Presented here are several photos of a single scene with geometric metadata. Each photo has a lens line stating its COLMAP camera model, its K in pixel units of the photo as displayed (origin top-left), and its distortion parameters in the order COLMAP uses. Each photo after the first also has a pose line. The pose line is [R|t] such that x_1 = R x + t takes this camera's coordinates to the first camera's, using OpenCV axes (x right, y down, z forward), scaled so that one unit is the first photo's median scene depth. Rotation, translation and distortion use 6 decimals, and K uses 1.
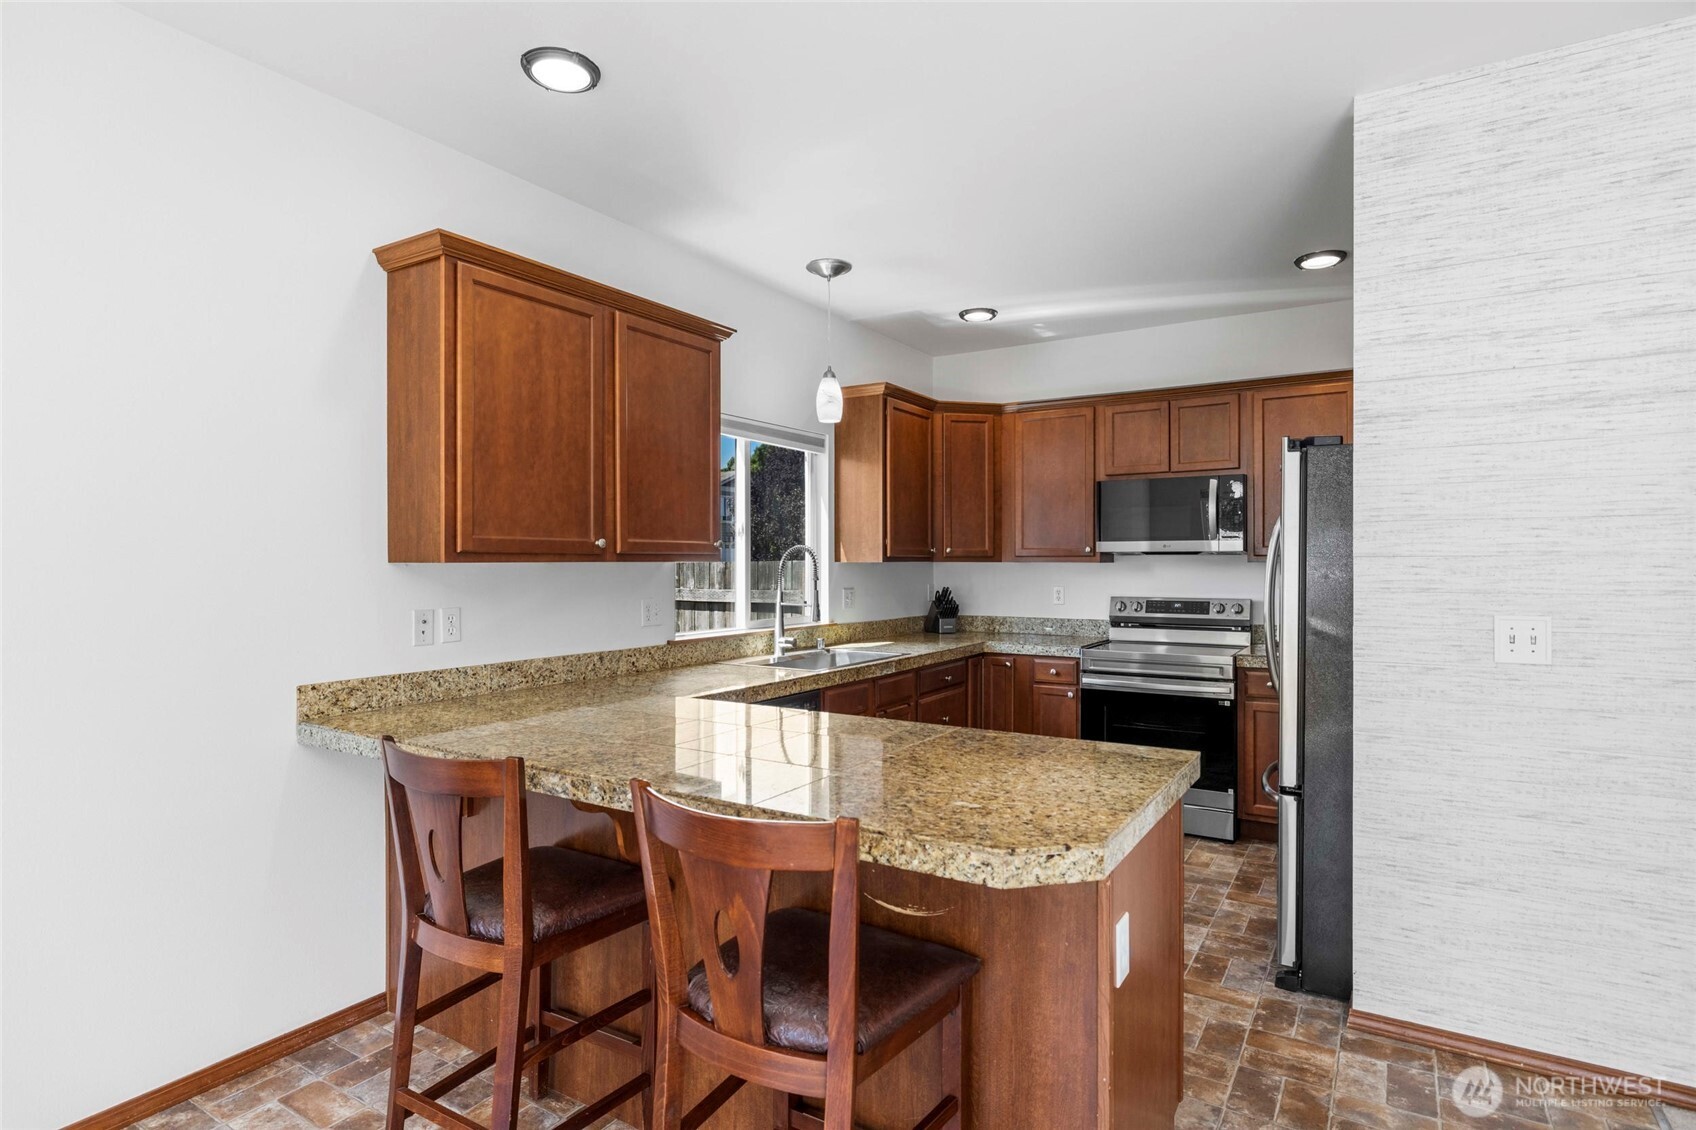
lens RADIAL K [[879.5, 0, 845.6], [0, 879.5, 564.7], [0, 0, 1]] dist [0.000137, 0.000791]
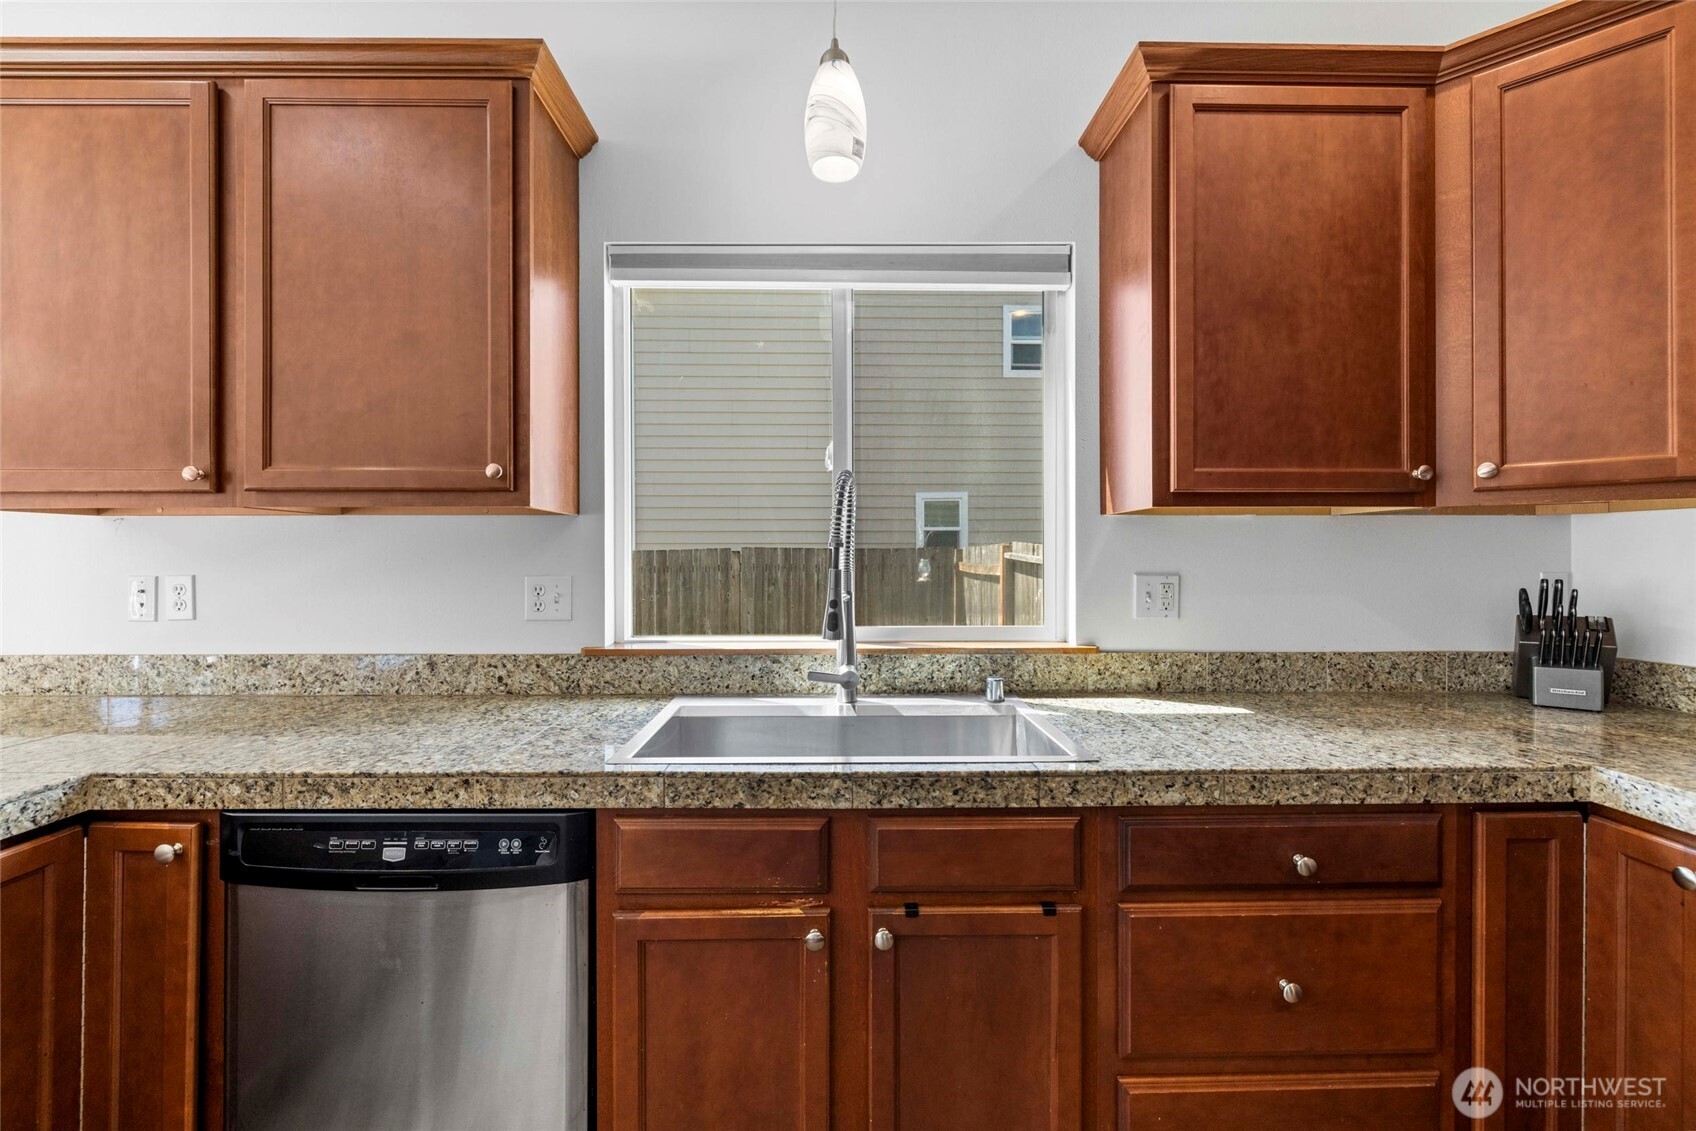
lens RADIAL K [[714.8, 0, 843.5], [0, 714.8, 557.2], [0, 0, 1]] dist [-0.000225, 0.000083]
pose [[0.544803, 0.001449, -0.838563, 0.294090], [-0.002197, 0.999998, 0.000300, 0.024692], [0.838561, 0.001679, 0.544804, 0.879495]]
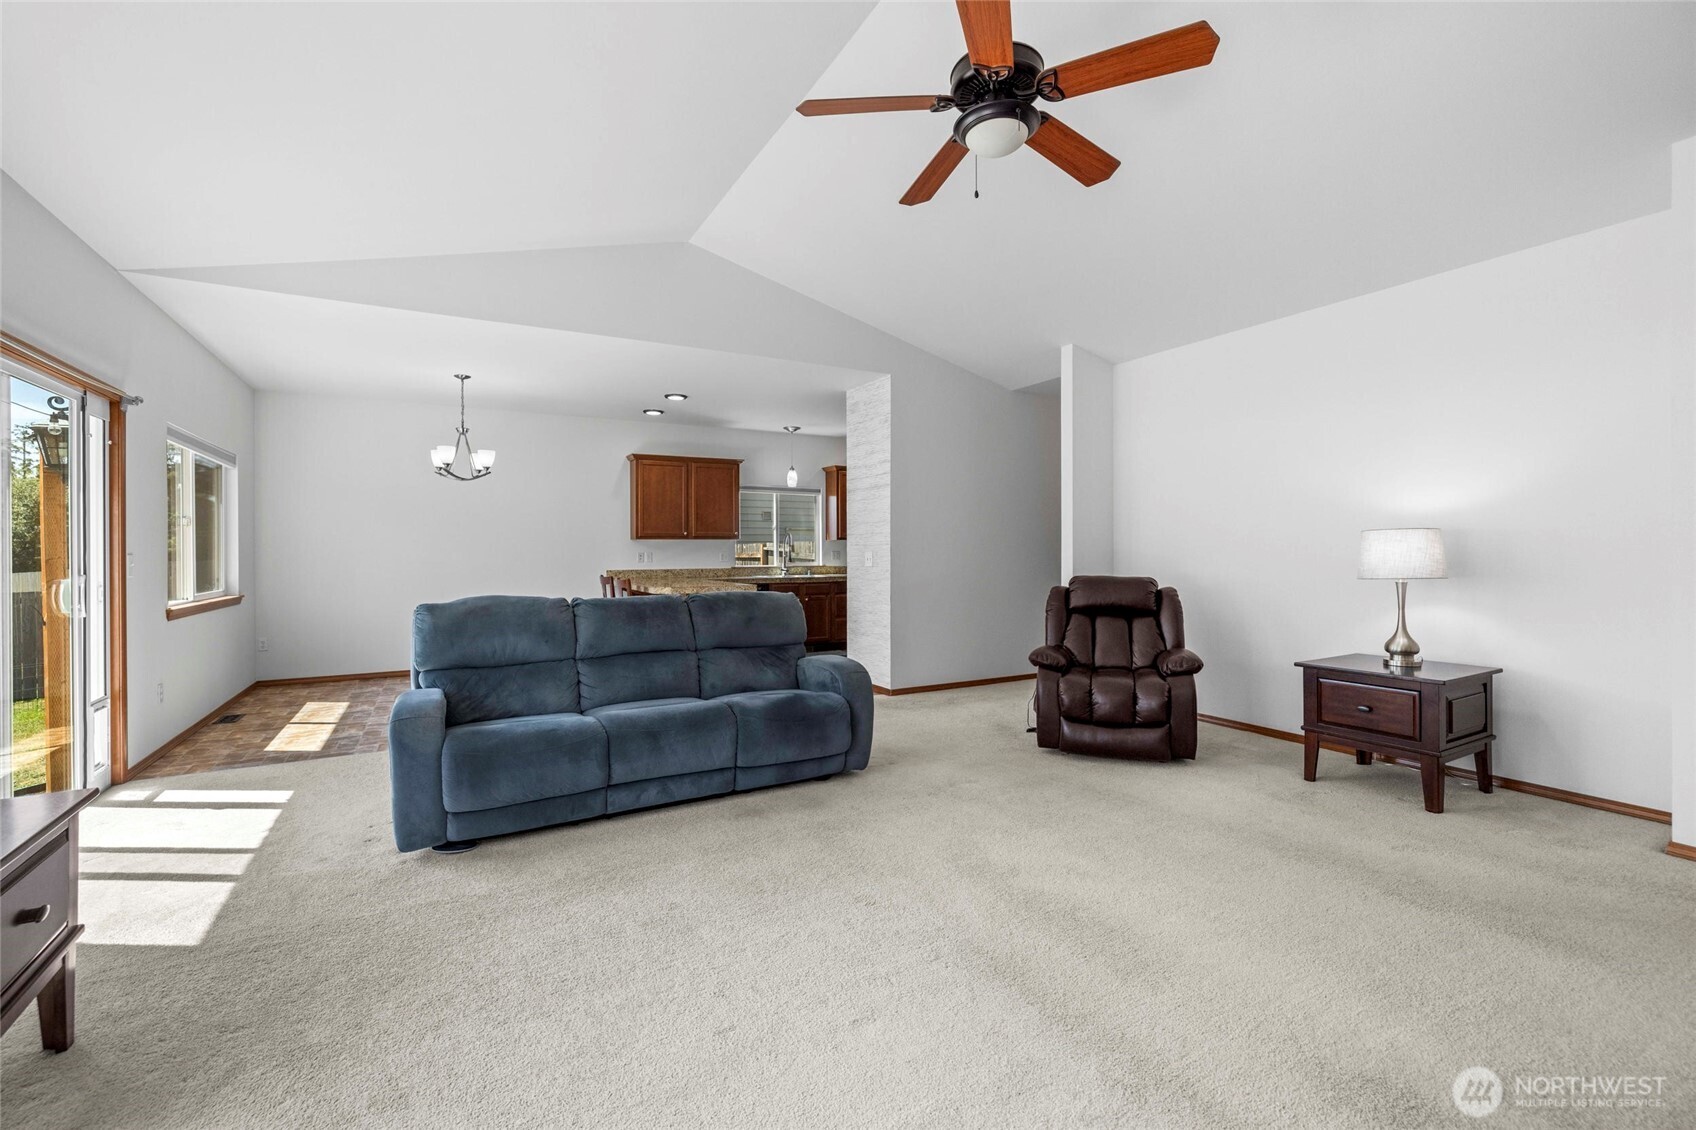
lens RADIAL K [[726.8, 0, 843.6], [0, 726.8, 559.7], [0, 0, 1]] dist [-0.000082, 0.000178]
pose [[0.874234, 0.005137, -0.485478, 1.268388], [0.000265, 0.999939, 0.011059, 0.035688], [0.485505, -0.009796, 0.874179, -0.900043]]
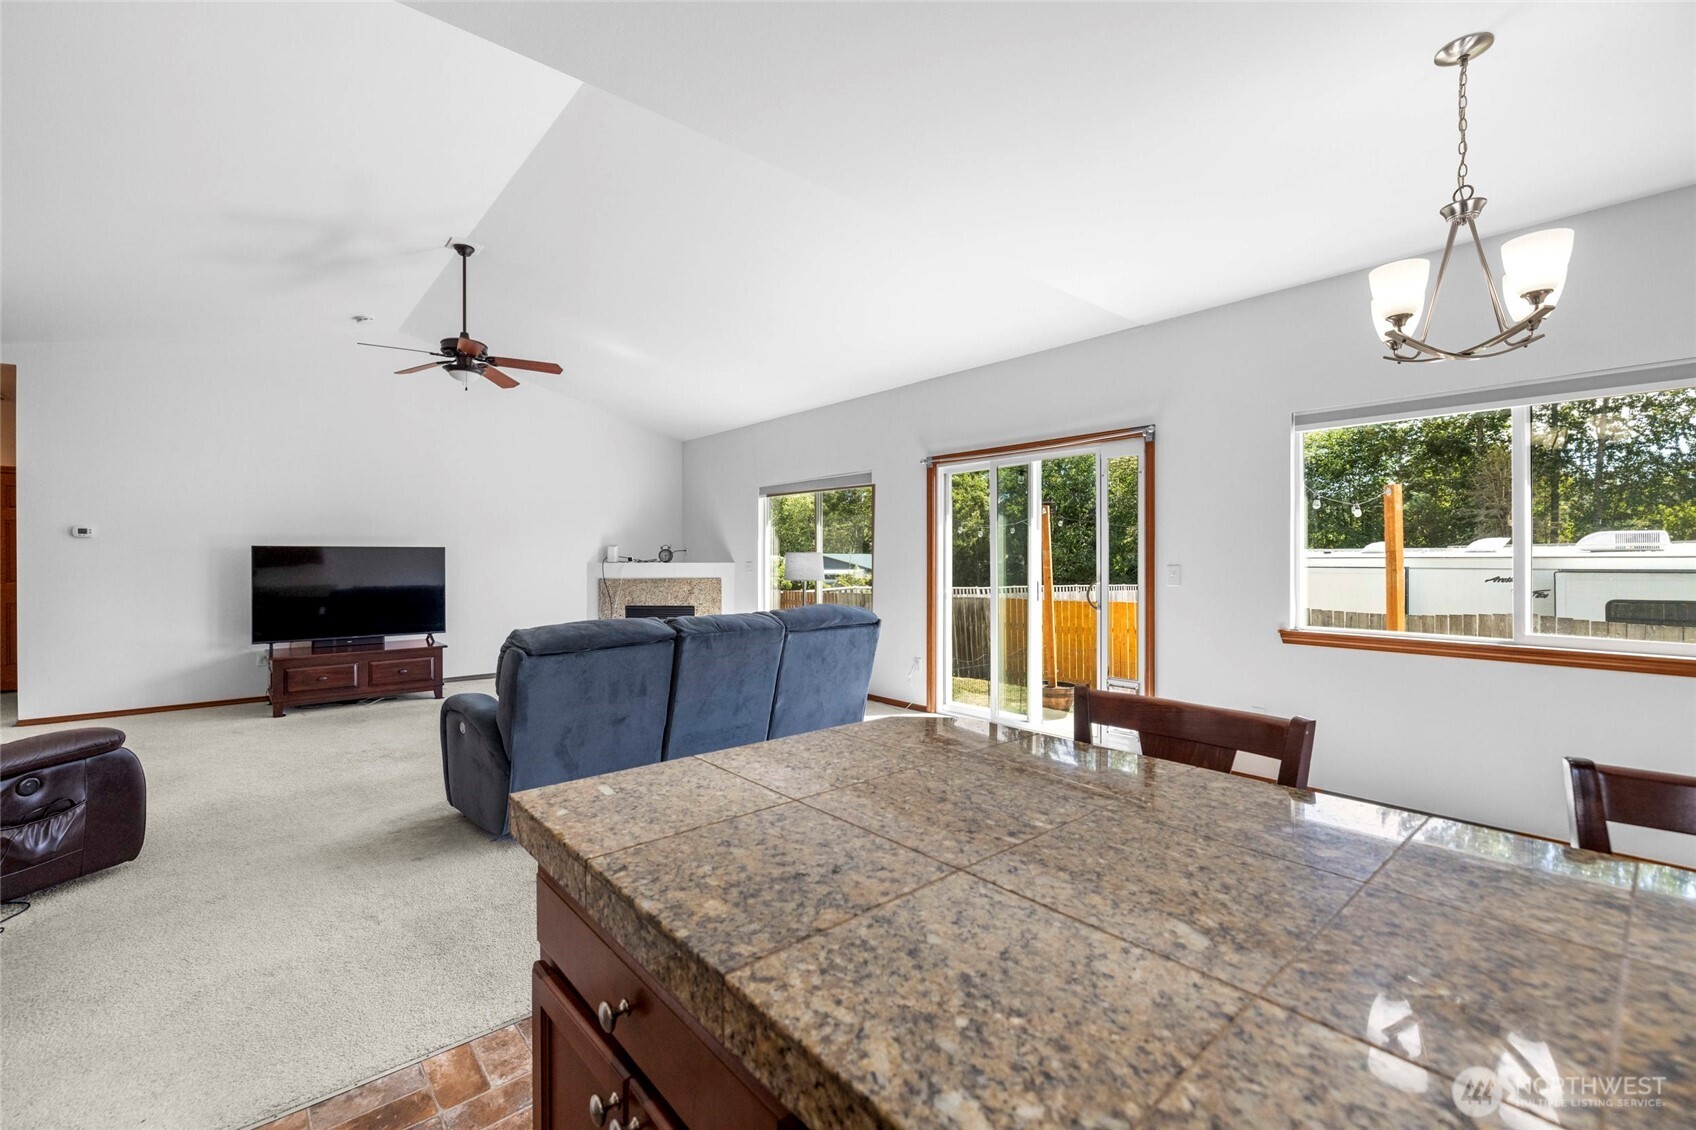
lens RADIAL K [[715.3, 0, 841.7], [0, 715.3, 560.7], [0, 0, 1]] dist [0.000324, 0.000395]
pose [[-0.955984, 0.001837, 0.293412, 0.012158], [0.003245, 0.999985, 0.004312, 0.023488], [-0.293399, 0.005074, -0.955976, 0.781806]]
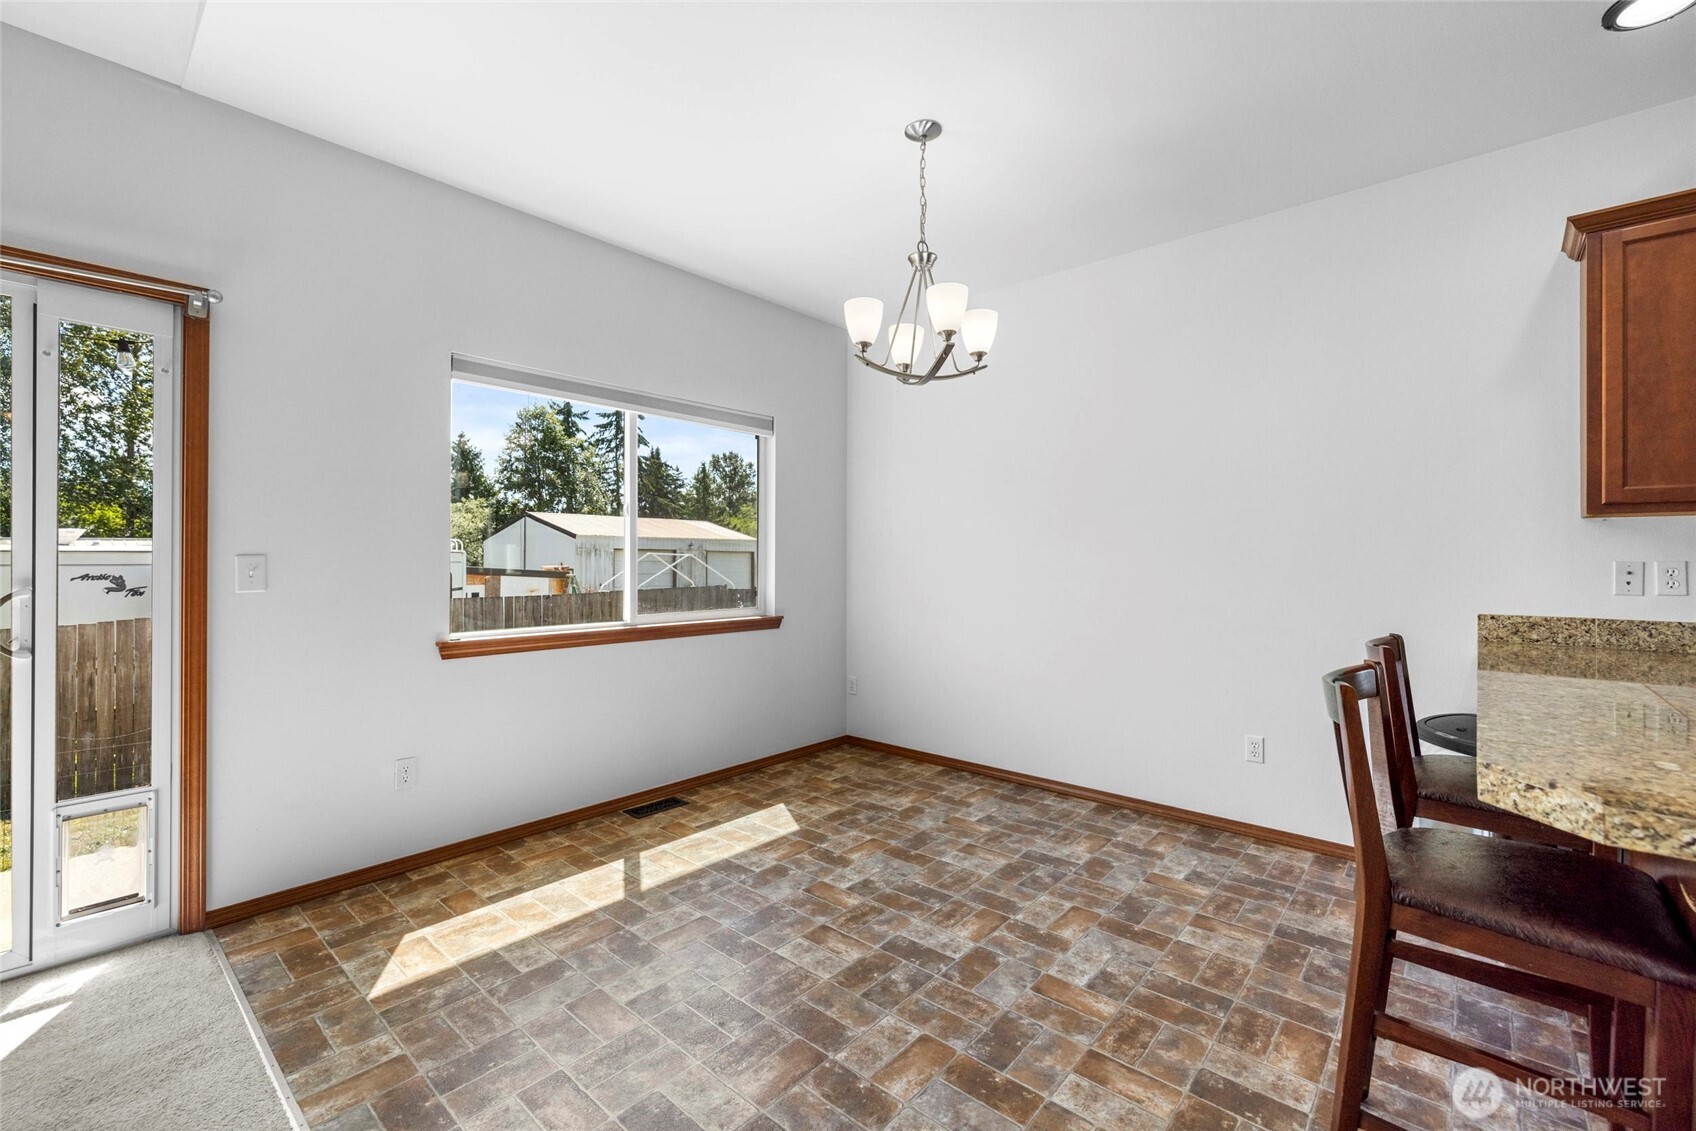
lens RADIAL K [[712.4, 0, 842.4], [0, 712.4, 553.7], [0, 0, 1]] dist [-0.000043, -0.000467]
pose [[-0.161245, -0.003618, -0.986908, 0.385860], [-0.004323, 0.999986, -0.002959, 0.036053], [0.986905, 0.003789, -0.161258, 0.153835]]
